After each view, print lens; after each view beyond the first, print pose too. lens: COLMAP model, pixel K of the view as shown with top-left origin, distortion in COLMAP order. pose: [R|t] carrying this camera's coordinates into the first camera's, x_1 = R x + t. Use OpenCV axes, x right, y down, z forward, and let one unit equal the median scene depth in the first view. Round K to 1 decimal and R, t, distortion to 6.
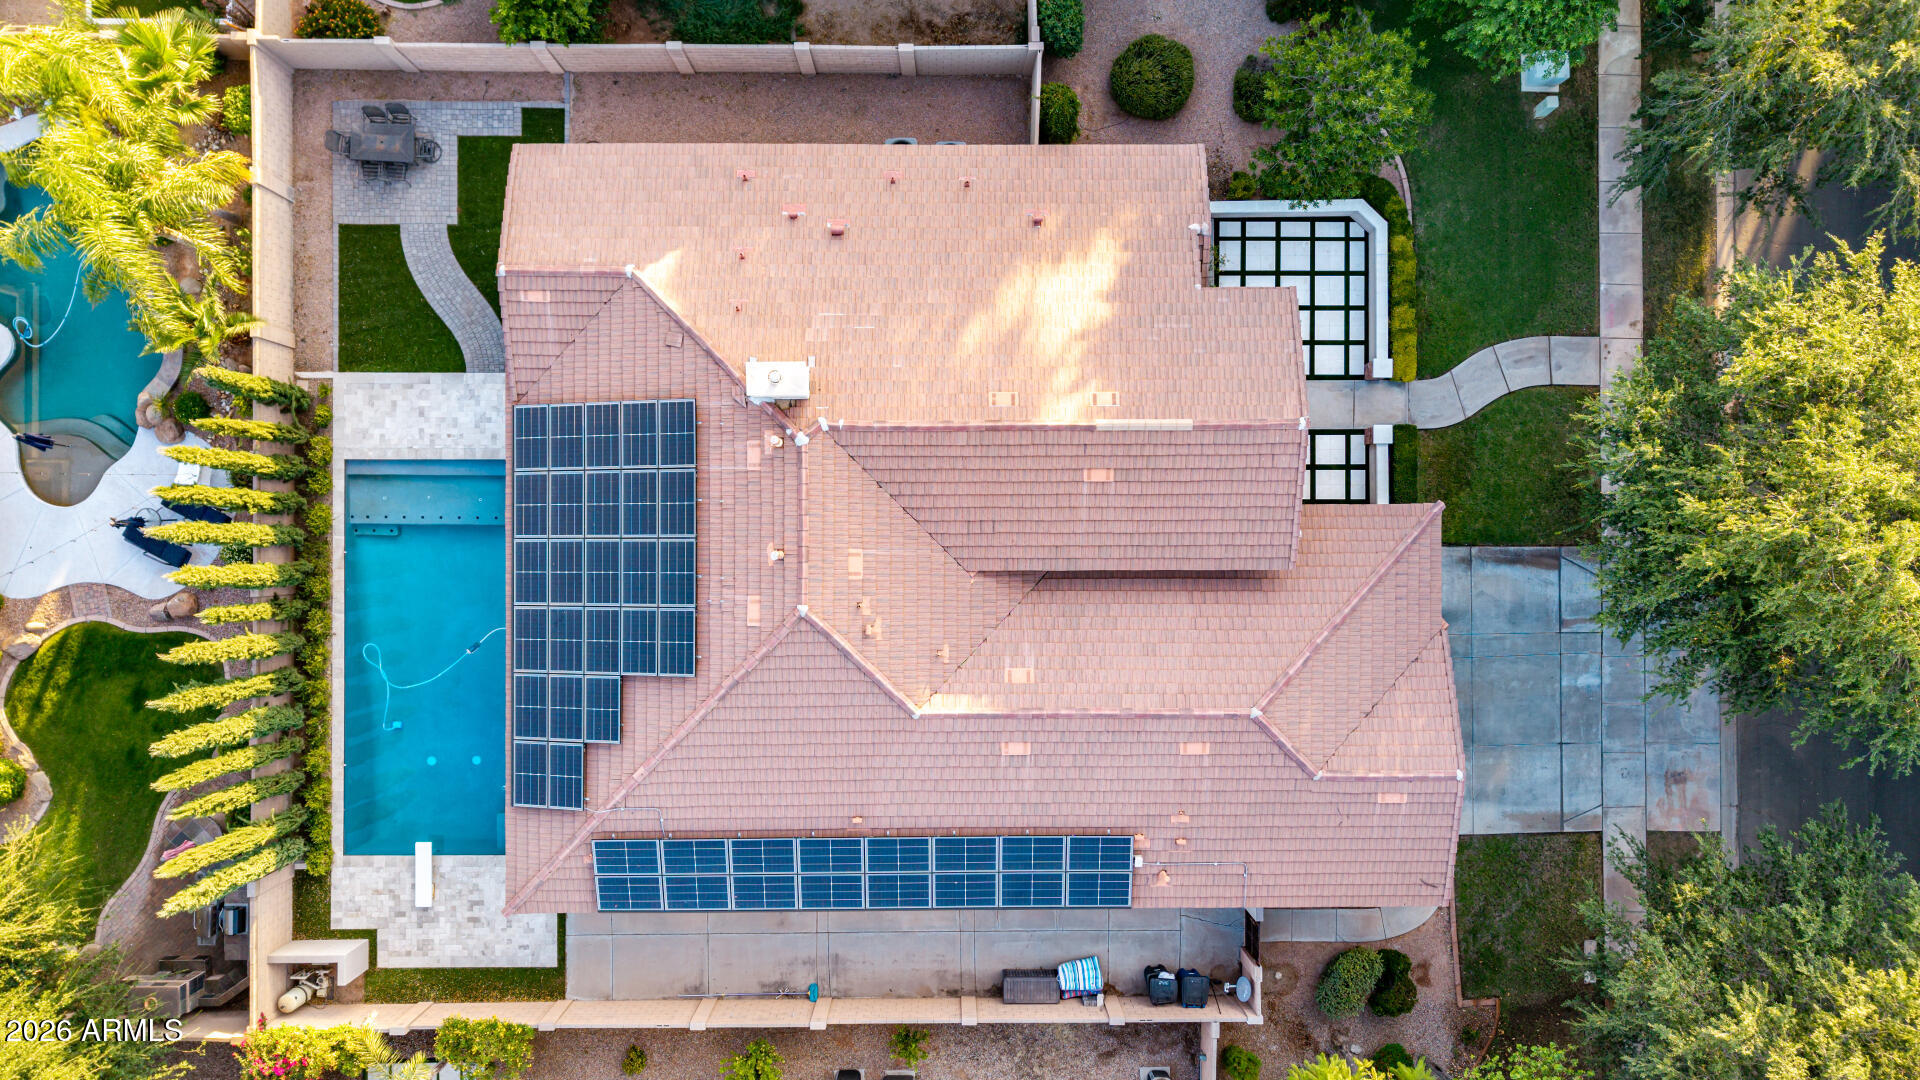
lens RADIAL K [[1283.8, 0, 960.0], [0, 1283.8, 540.0], [0, 0, 1]] dist [0.082561, -0.123075]
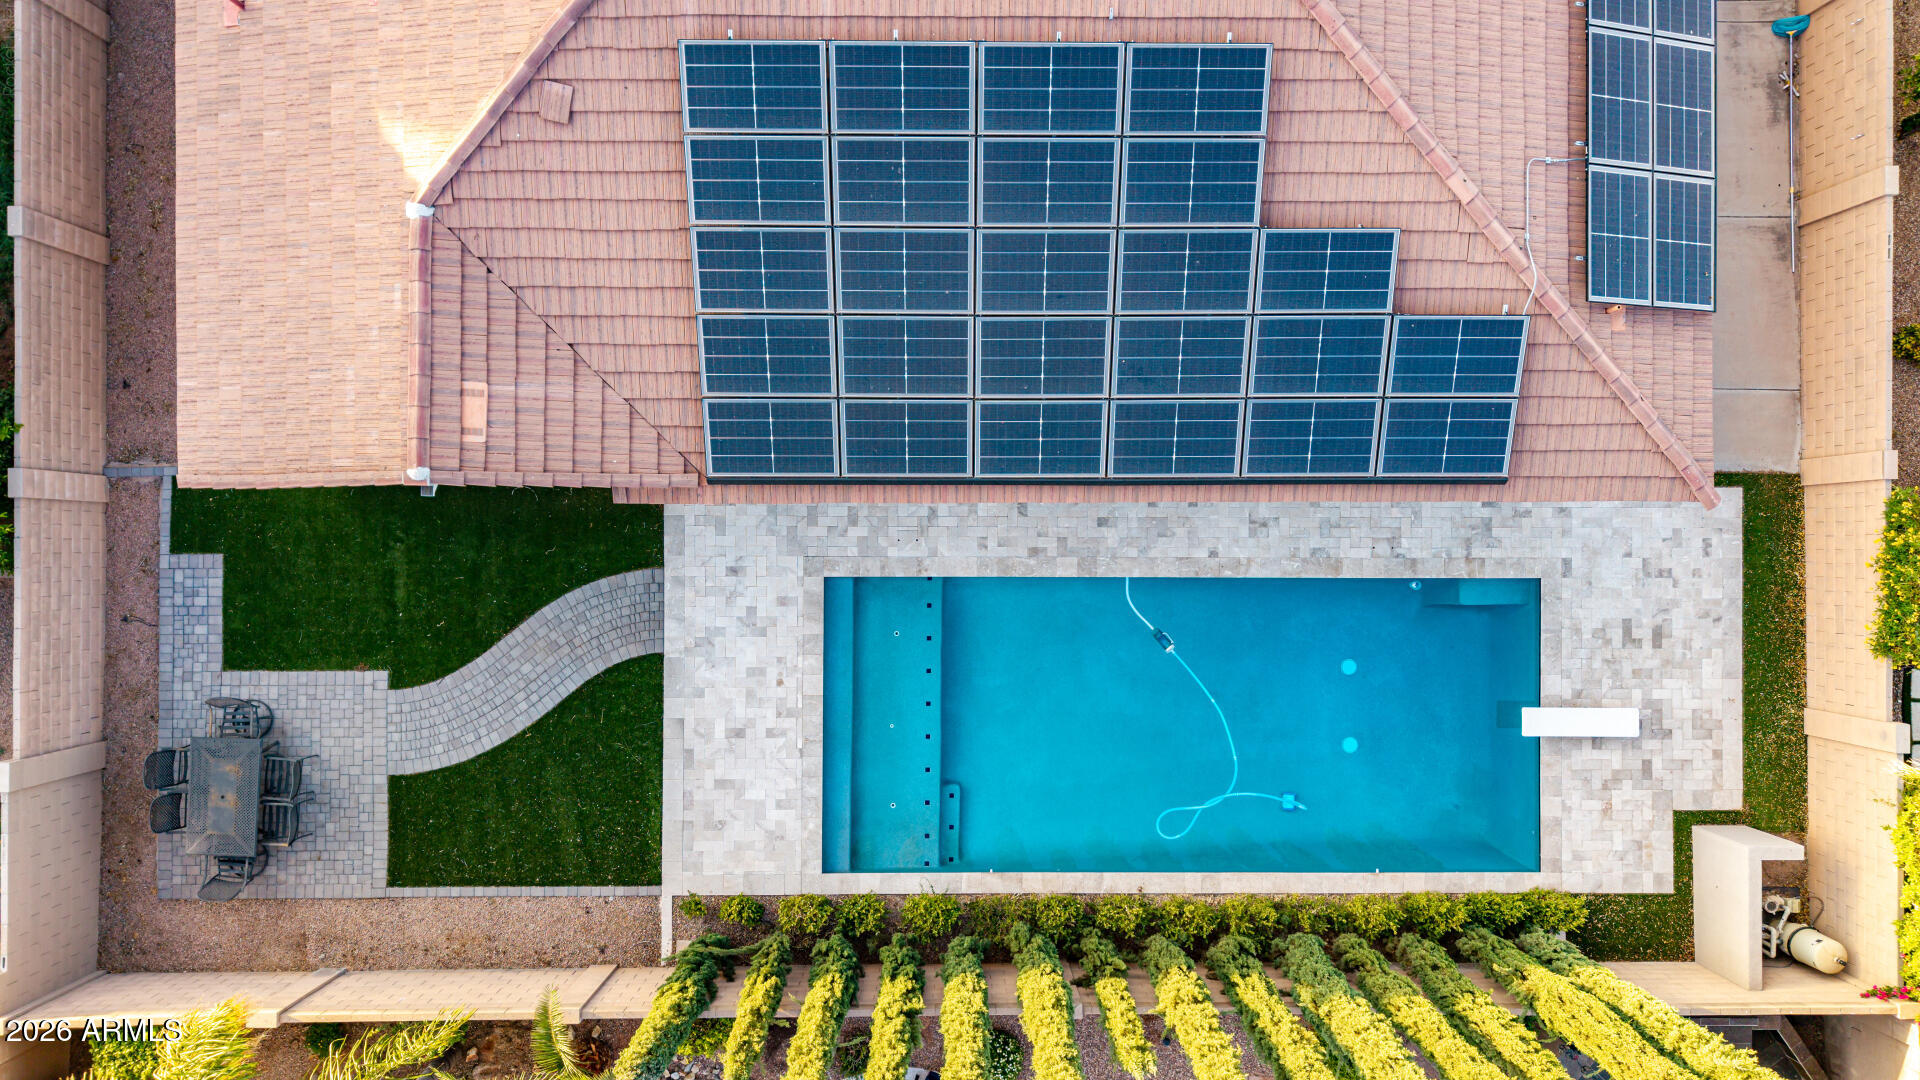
lens RADIAL K [[1272.6, 0, 962.6], [0, 1272.6, 535.7], [0, 0, 1]] dist [0.067986, -0.093235]
pose [[0.001424, -0.999993, 0.003596, -0.337874], [0.999782, 0.001499, 0.020833, -0.014255], [-0.020838, 0.003566, 0.999777, 0.465544]]
